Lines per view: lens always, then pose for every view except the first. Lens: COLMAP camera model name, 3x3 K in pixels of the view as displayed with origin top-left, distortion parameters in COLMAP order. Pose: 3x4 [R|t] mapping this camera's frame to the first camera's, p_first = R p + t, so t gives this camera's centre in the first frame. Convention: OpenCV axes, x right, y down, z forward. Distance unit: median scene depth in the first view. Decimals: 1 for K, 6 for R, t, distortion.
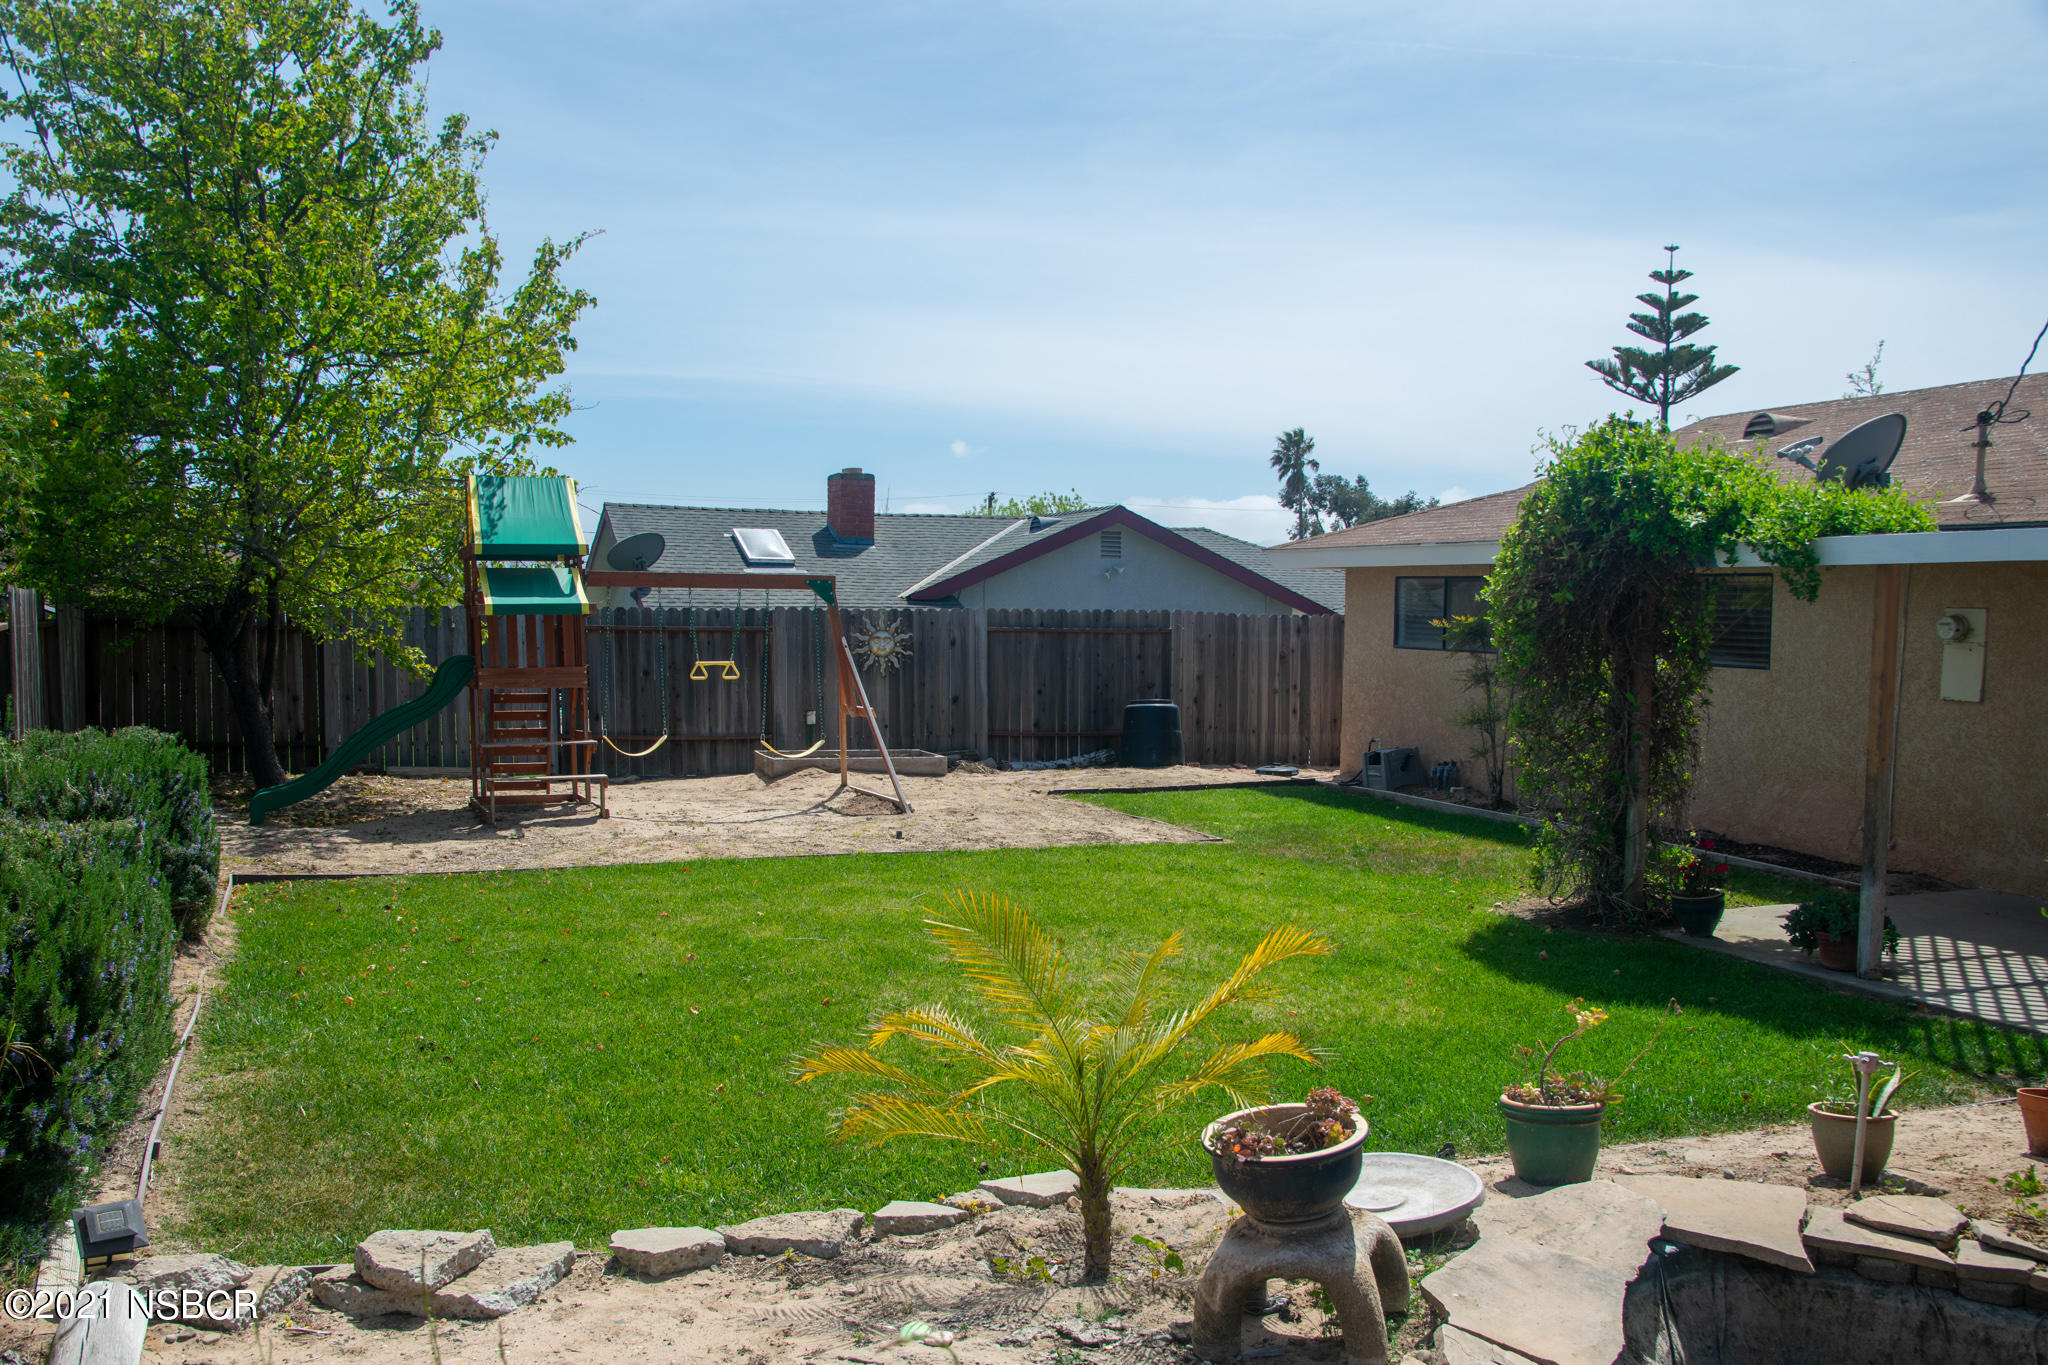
lens RADIAL K [[1946.6, 0, 1024.0], [0, 1946.6, 682.5], [0, 0, 1]] dist [-0.263075, 0.843230]
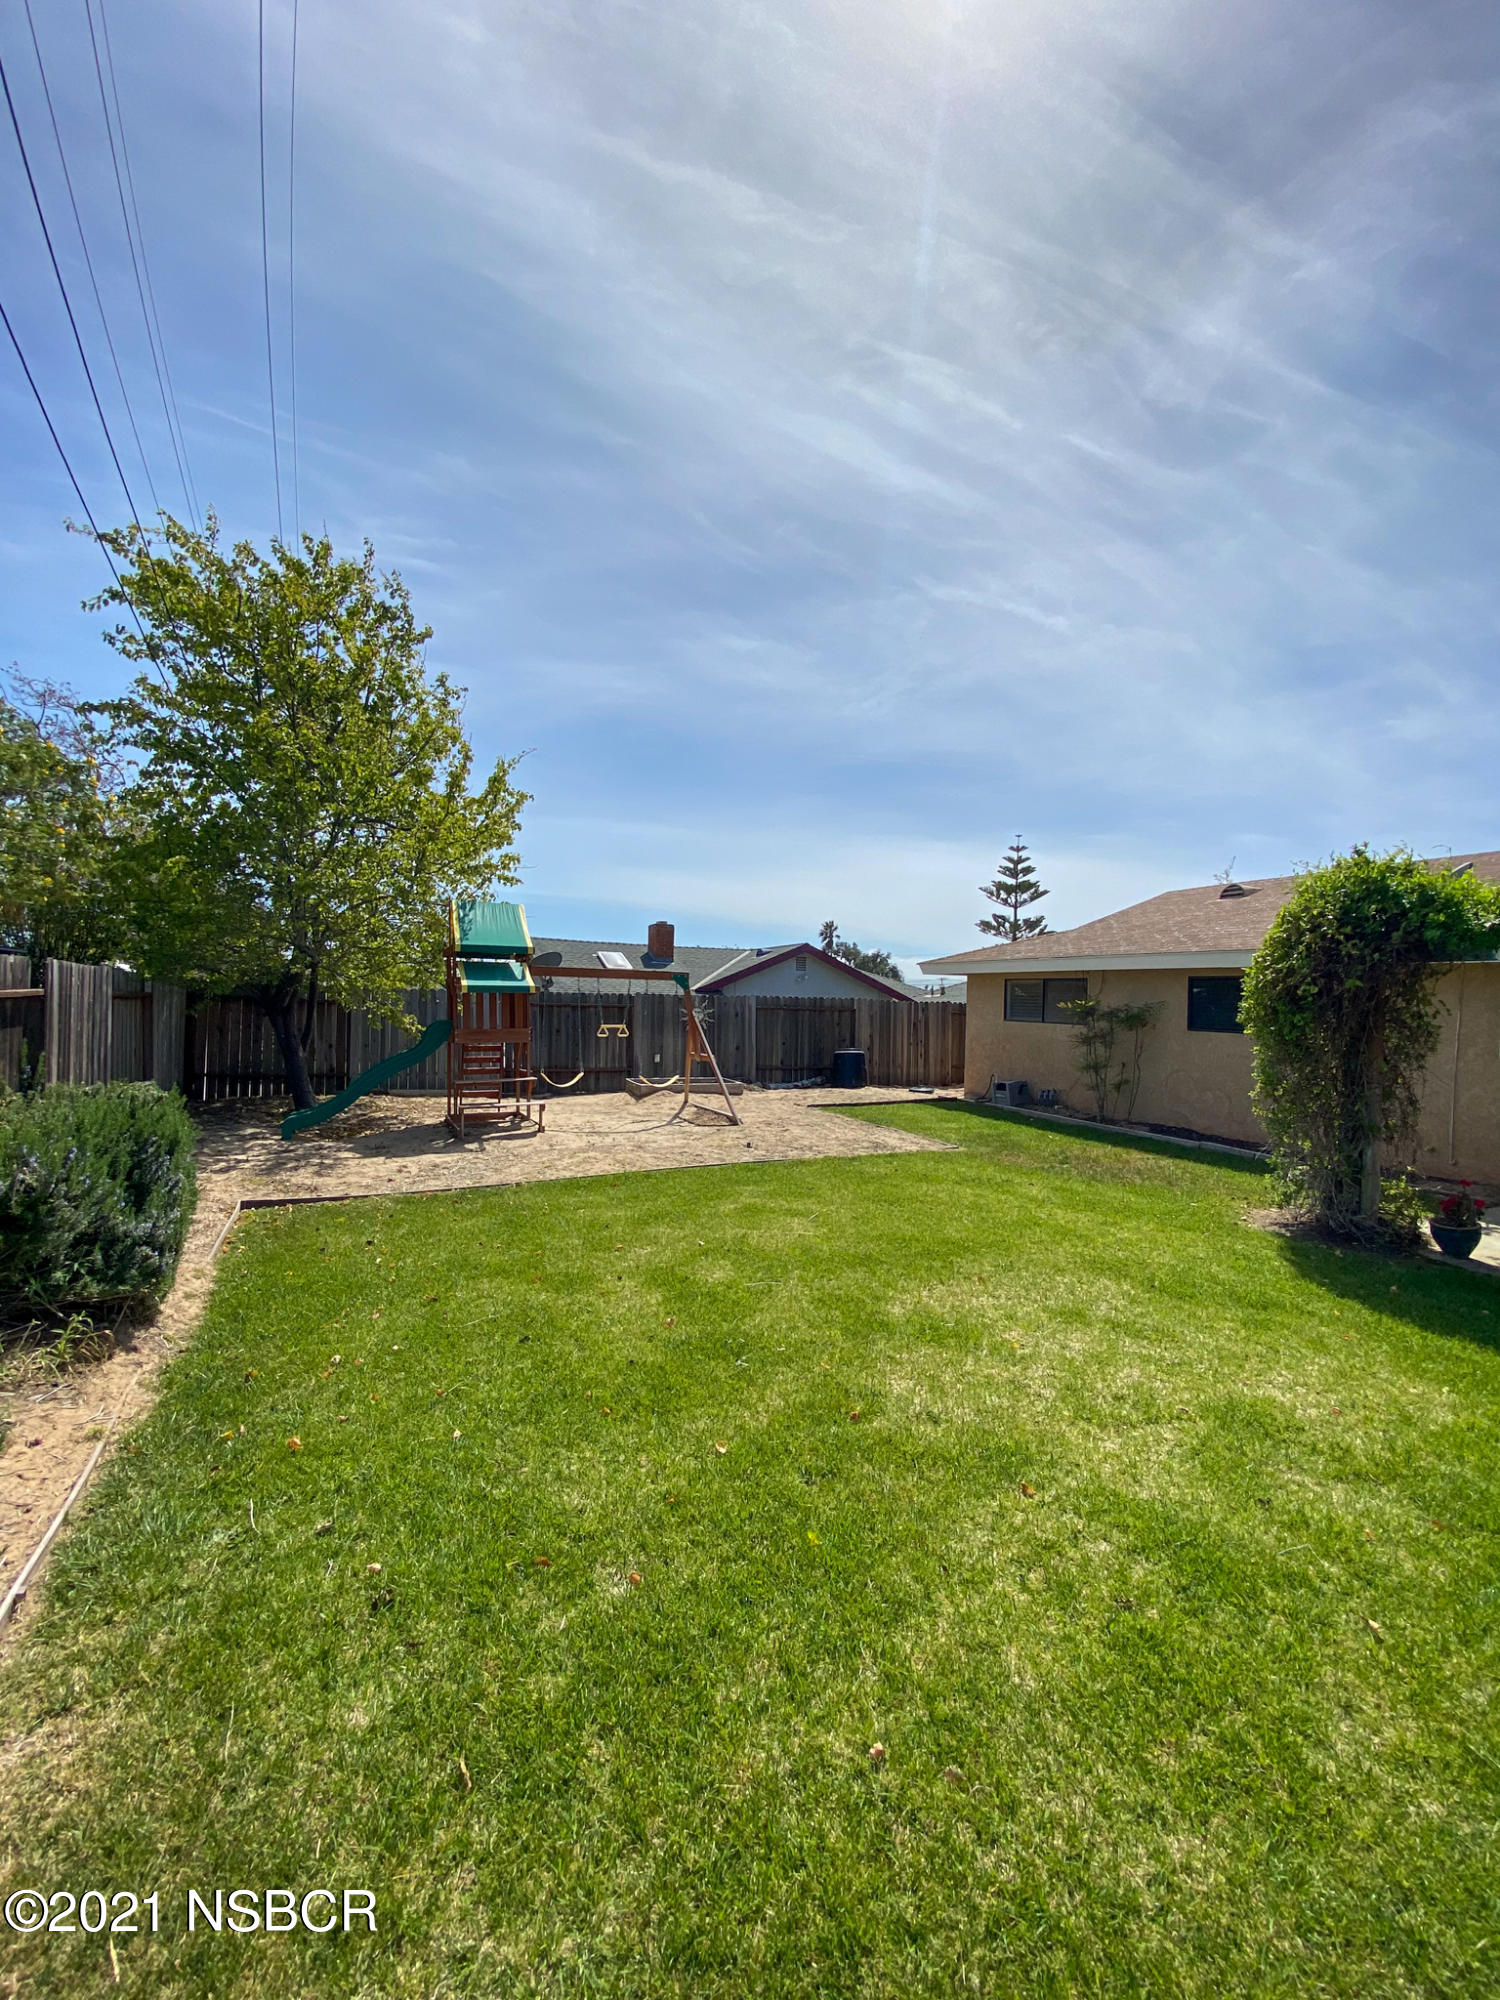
lens RADIAL K [[808.7, 0, 747.7], [0, 808.7, 992.2], [0, 0, 1]] dist [0.019666, -0.020664]
pose [[0.997022, 0.012667, 0.076074, -0.097111], [-0.008914, 0.998736, -0.049472, -0.006180], [-0.076605, 0.048646, 0.995874, 0.325112]]
